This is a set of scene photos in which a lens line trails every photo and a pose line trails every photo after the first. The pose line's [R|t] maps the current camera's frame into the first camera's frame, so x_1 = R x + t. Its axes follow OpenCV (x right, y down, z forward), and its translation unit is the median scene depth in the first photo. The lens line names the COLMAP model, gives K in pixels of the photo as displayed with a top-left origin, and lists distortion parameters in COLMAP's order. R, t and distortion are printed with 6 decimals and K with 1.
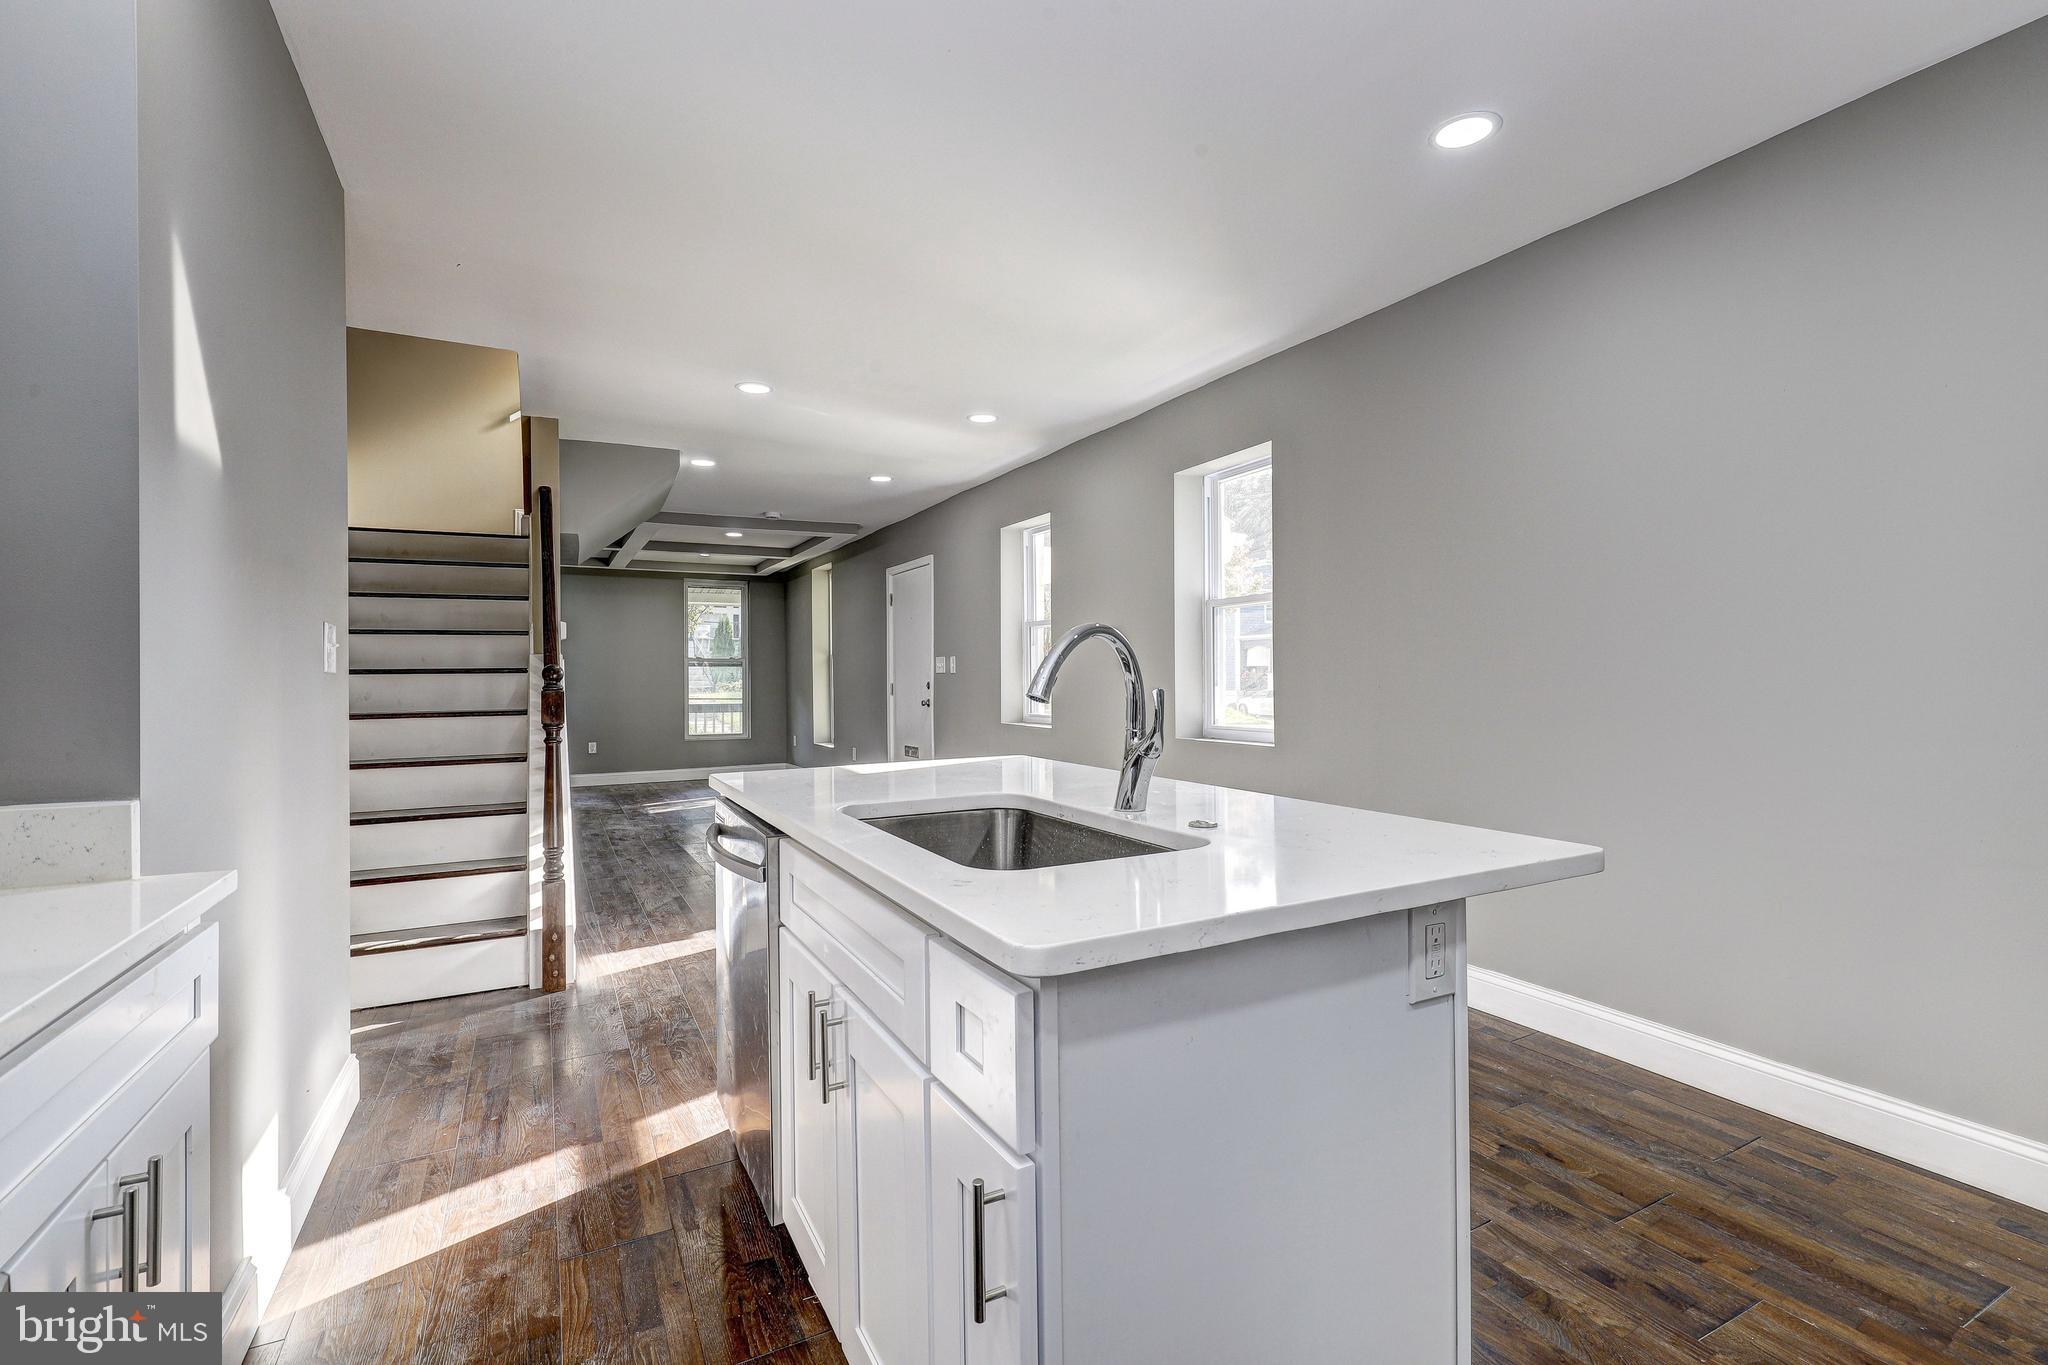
lens RADIAL K [[945.0, 0, 1045.7], [0, 945.0, 692.8], [0, 0, 1]] dist [0.002603, 0.000626]
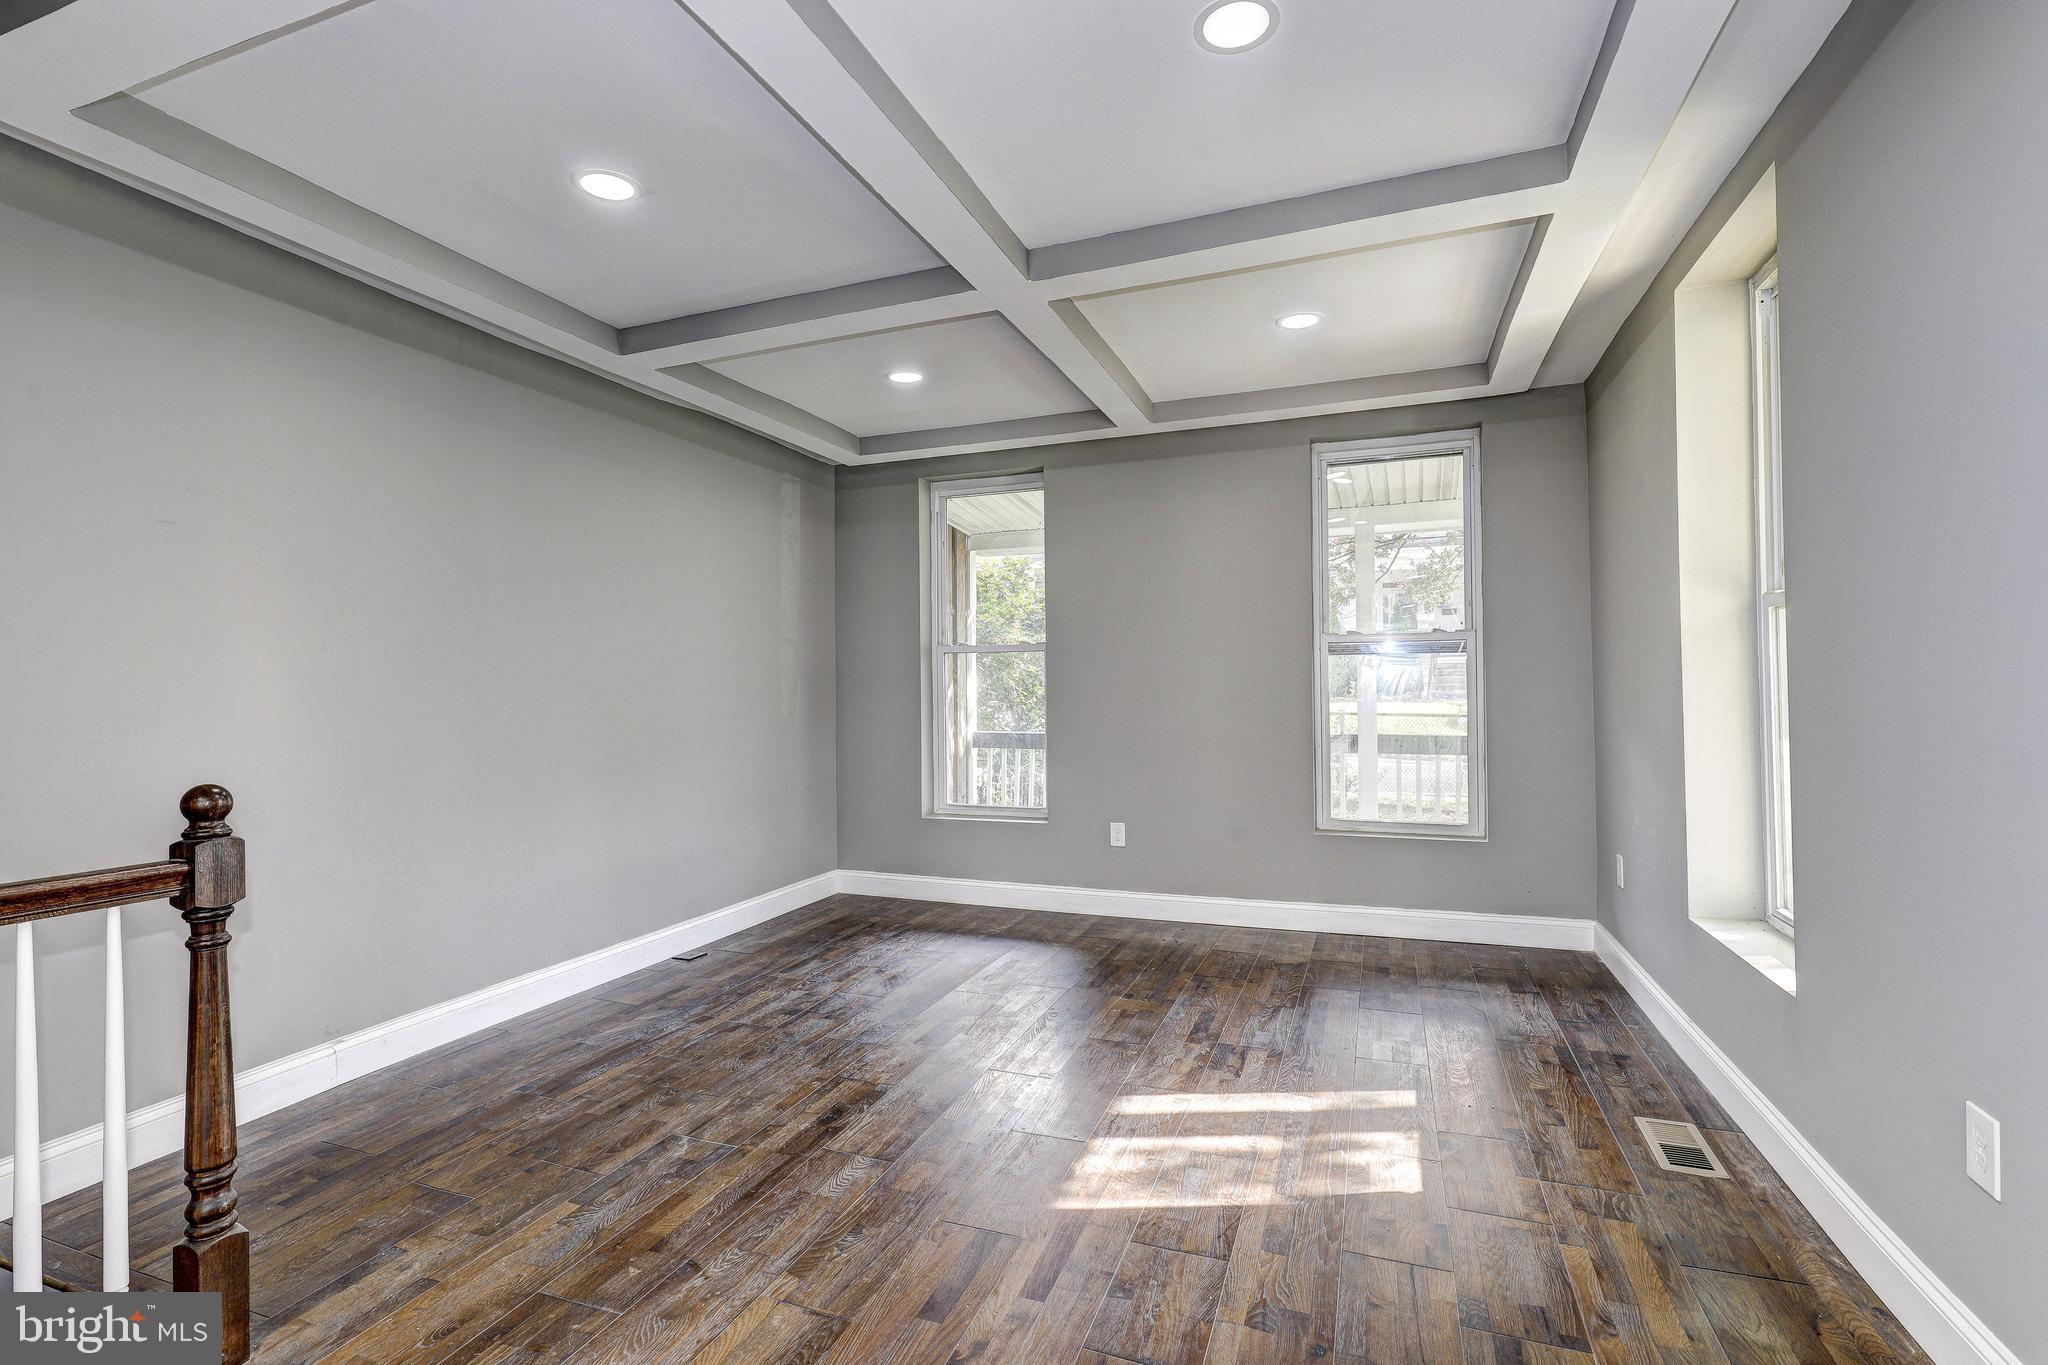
lens RADIAL K [[945.0, 0, 1075.9], [0, 945.0, 682.2], [0, 0, 1]] dist [0.002603, 0.000626]
pose [[0.675641, -0.008249, -0.737185, -0.151769], [-0.001607, 0.999919, -0.012662, -0.009332], [0.737229, 0.009740, 0.675572, 0.645384]]
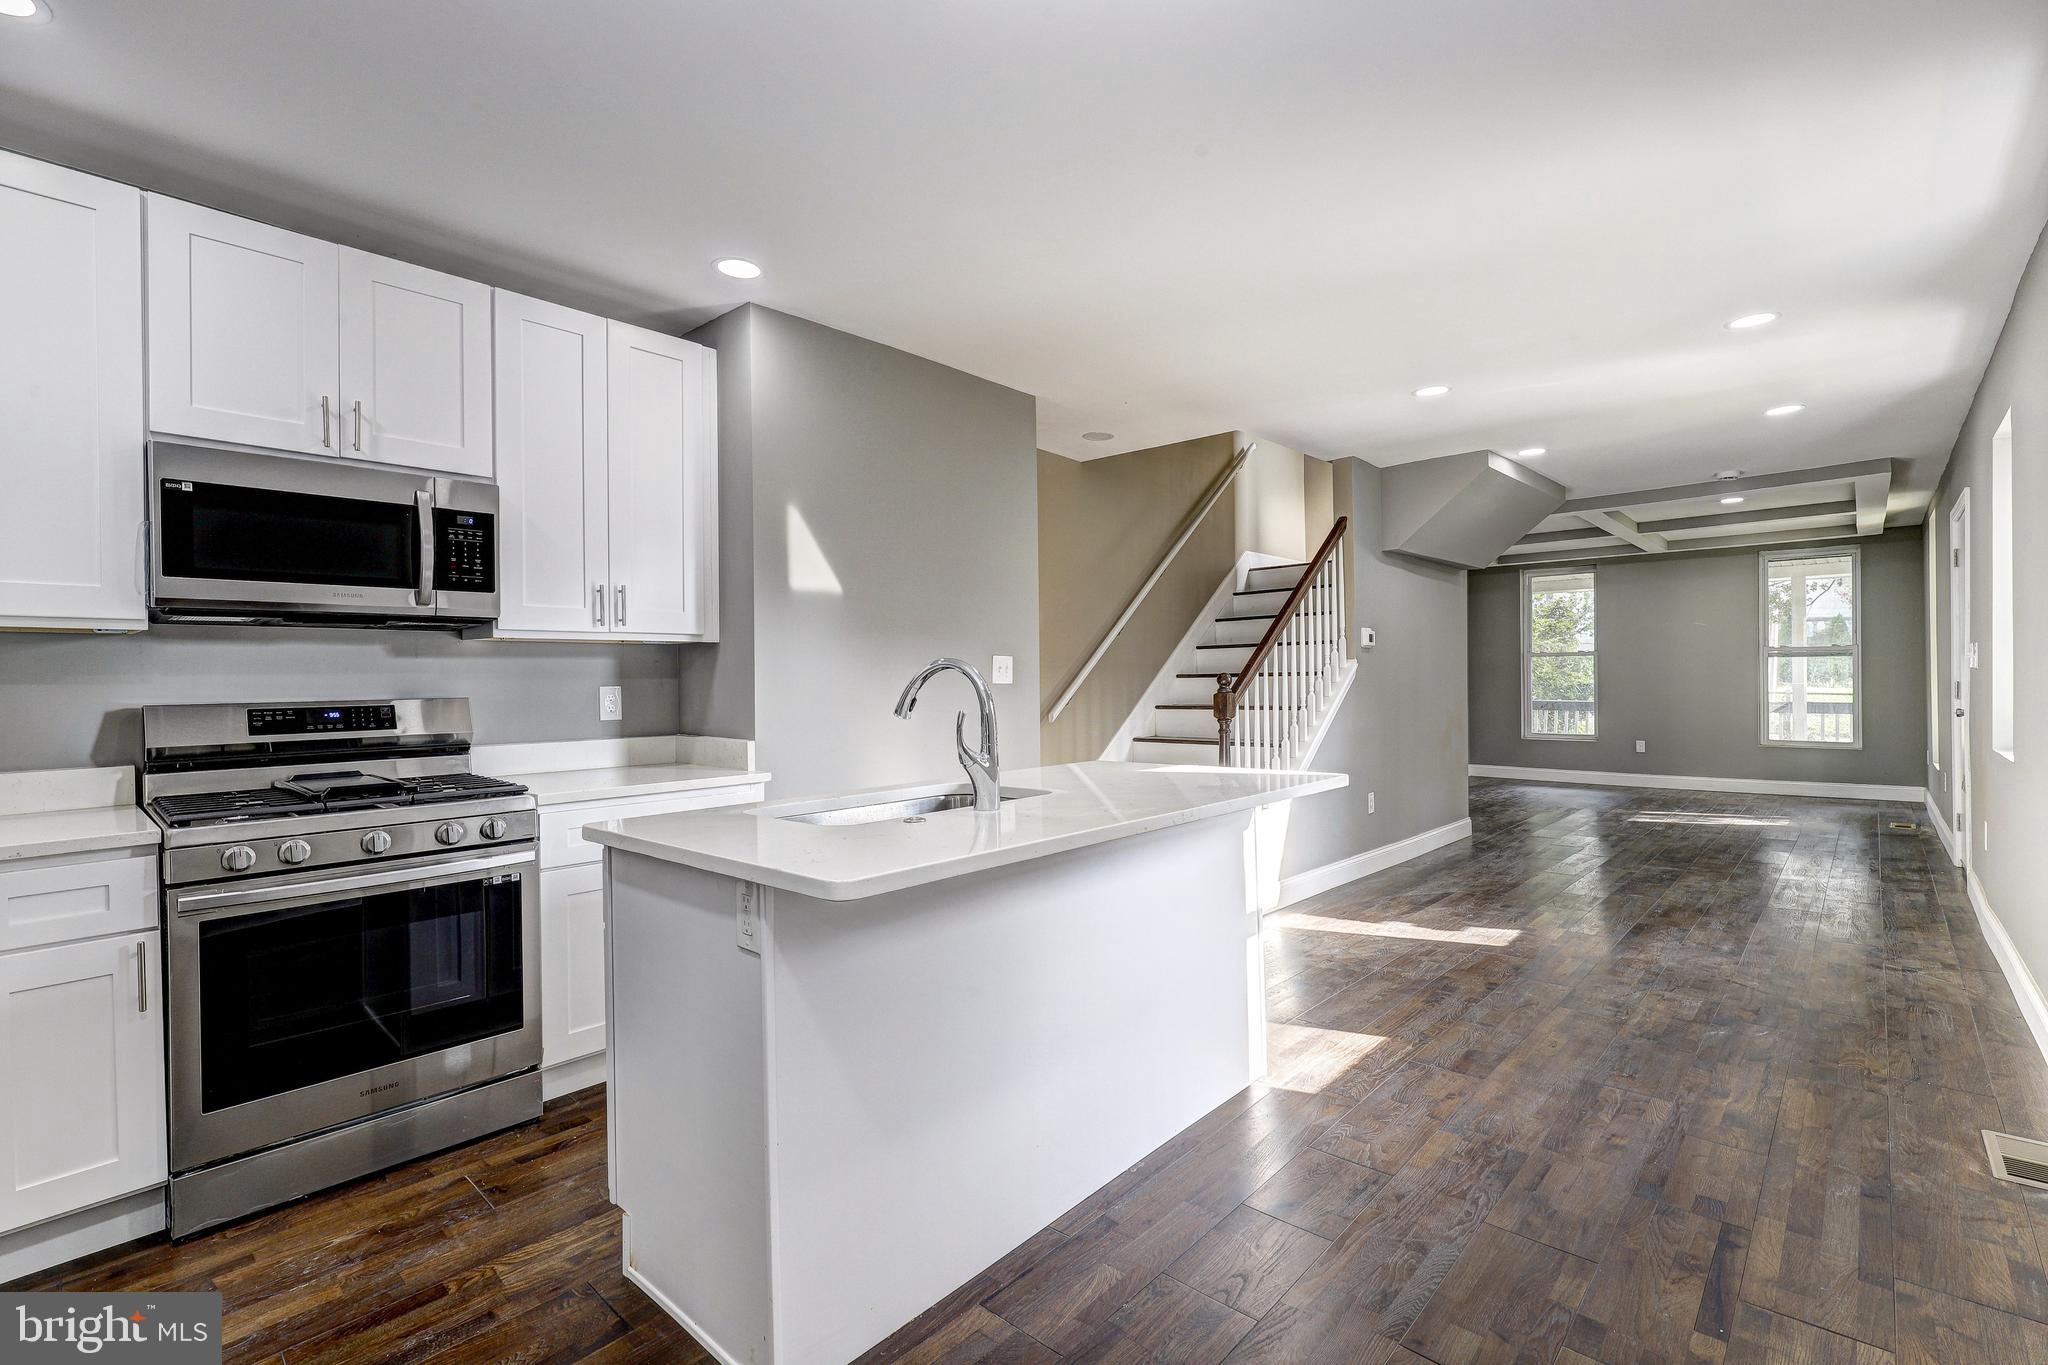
lens RADIAL K [[945.0, 0, 1014.5], [0, 945.0, 689.7], [0, 0, 1]] dist [0.002603, 0.000626]
pose [[0.313737, 0.009765, -0.949460, 0.206148], [-0.001177, 0.999950, 0.009895, -0.006506], [0.949509, -0.001987, 0.313733, 0.108308]]
